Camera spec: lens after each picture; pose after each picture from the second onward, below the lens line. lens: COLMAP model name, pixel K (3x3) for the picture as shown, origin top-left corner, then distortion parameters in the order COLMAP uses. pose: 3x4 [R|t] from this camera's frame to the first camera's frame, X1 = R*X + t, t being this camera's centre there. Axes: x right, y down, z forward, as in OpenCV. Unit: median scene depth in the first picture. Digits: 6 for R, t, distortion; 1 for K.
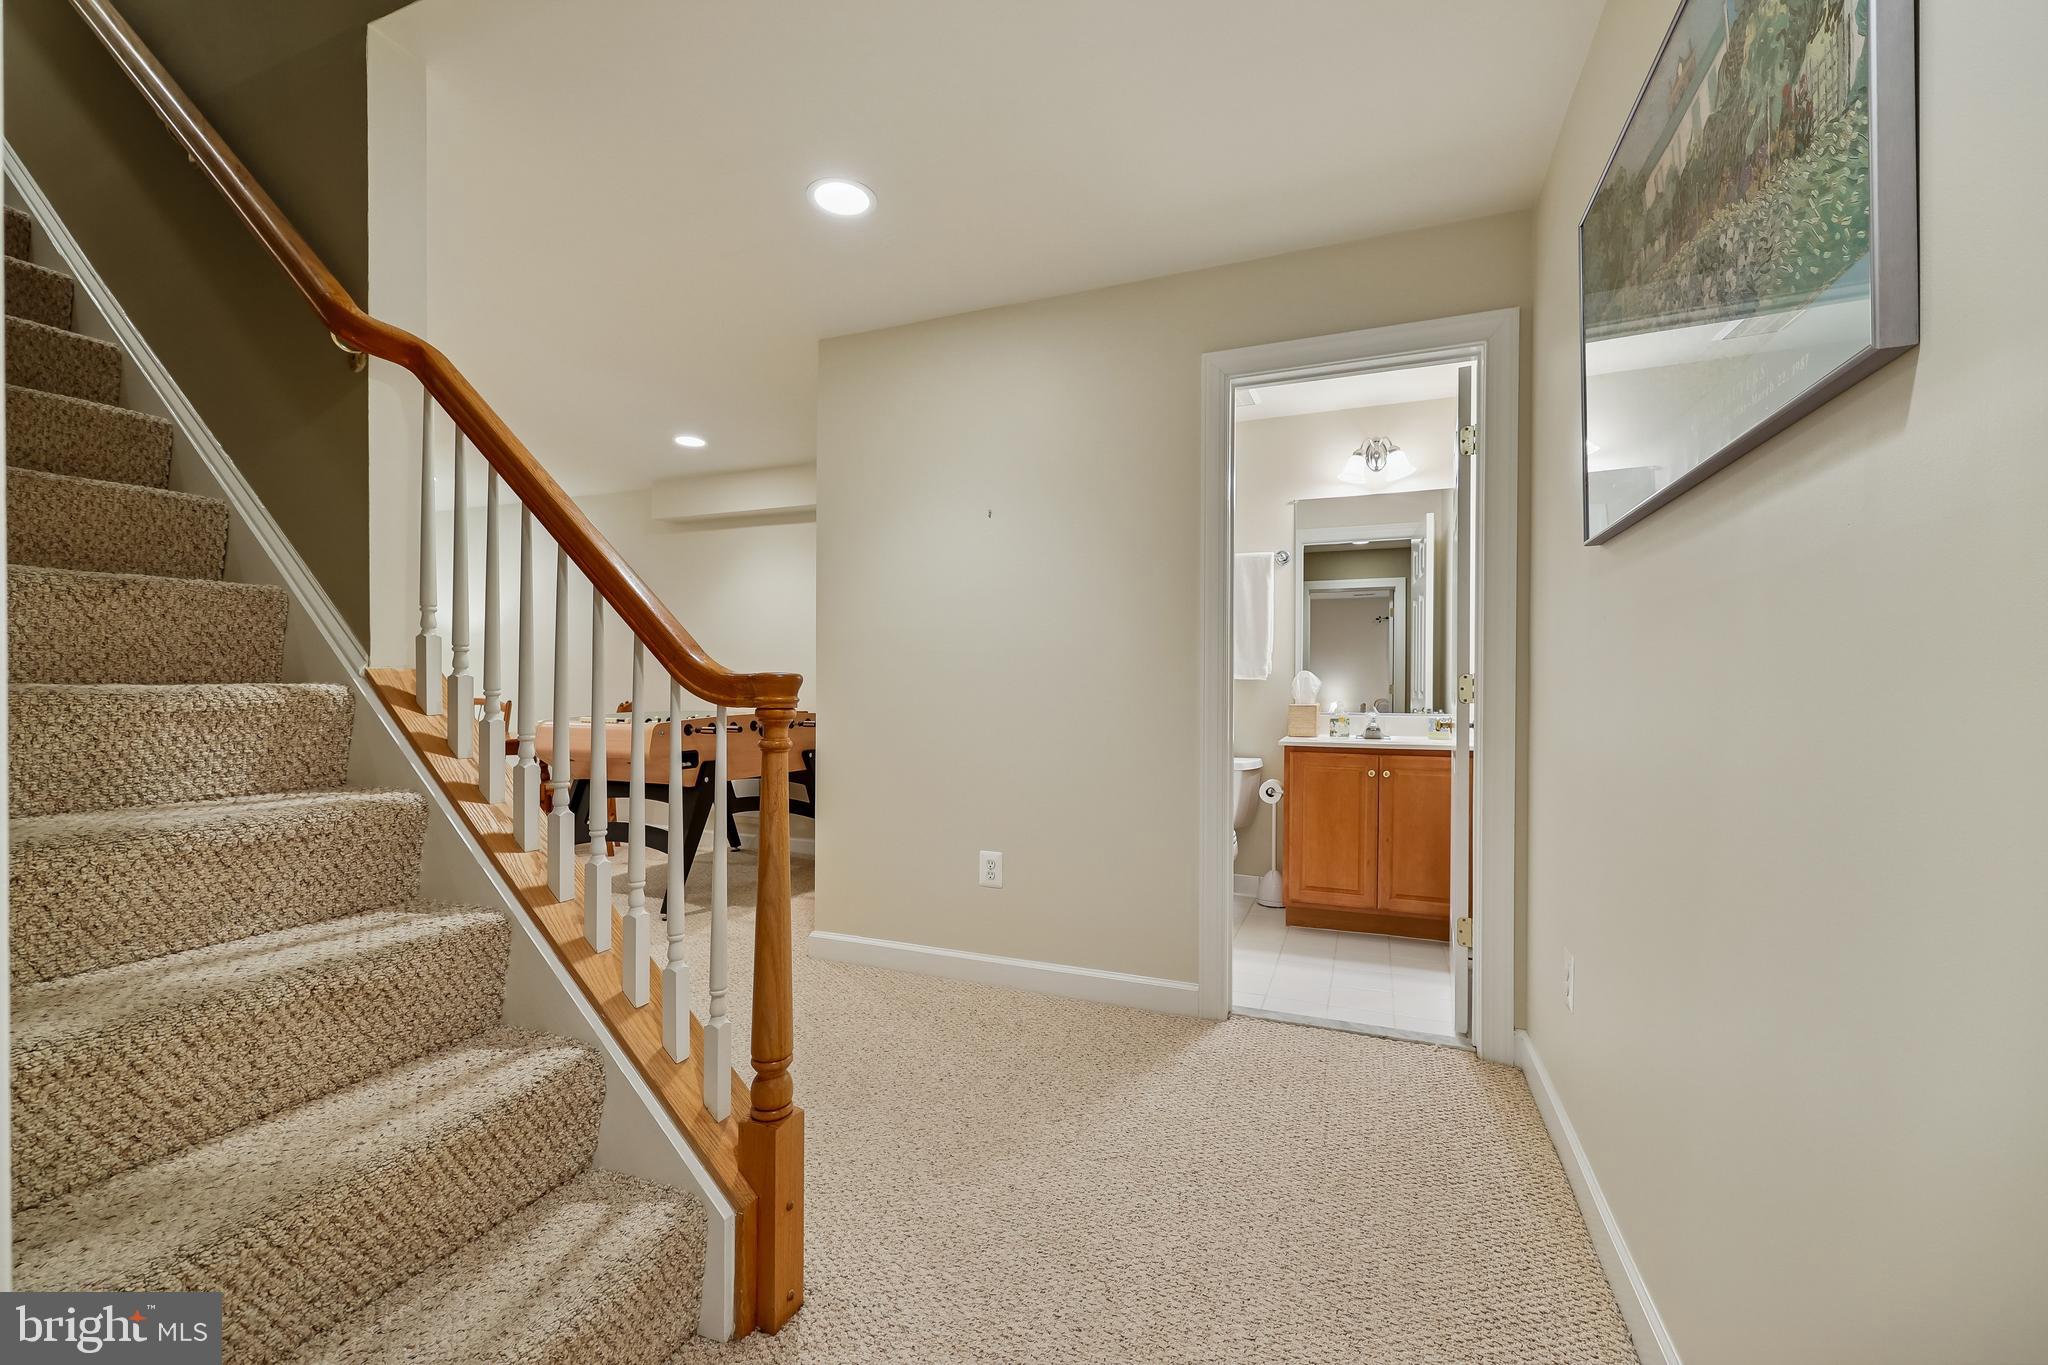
lens RADIAL K [[828.2, 0, 1032.6], [0, 828.2, 693.0], [0, 0, 1]] dist [0.001667, 0.000446]
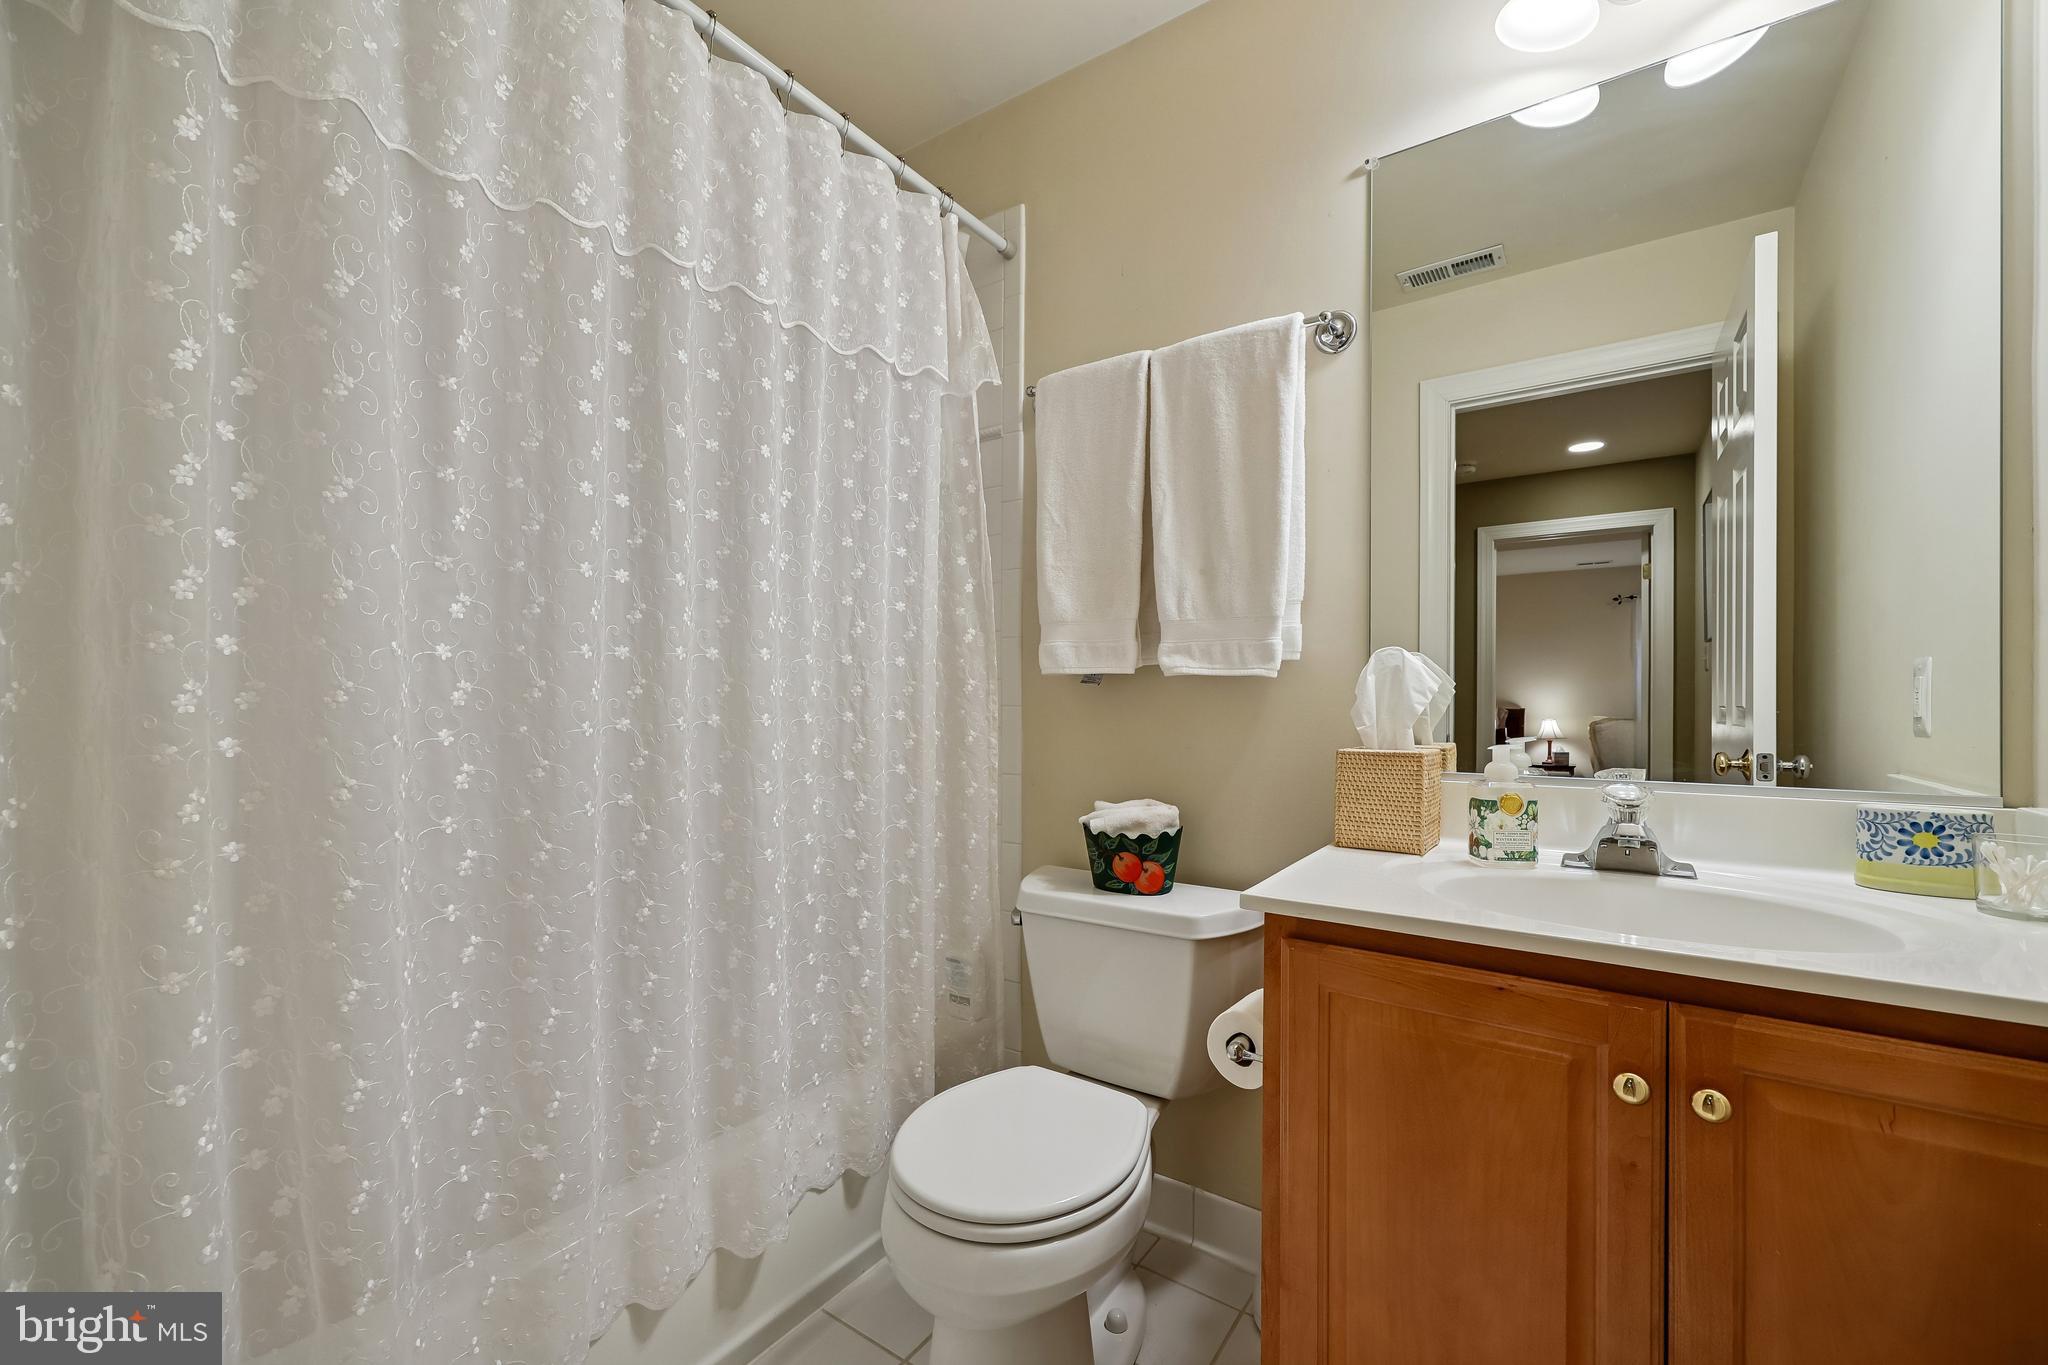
lens RADIAL K [[828.2, 0, 1032.6], [0, 828.2, 693.0], [0, 0, 1]] dist [0.001667, 0.000446]
pose [[0.976557, -0.000749, -0.215259, 0.266435], [-0.001279, 0.999956, -0.009282, -0.005332], [0.215256, 0.009339, 0.976513, 0.661877]]
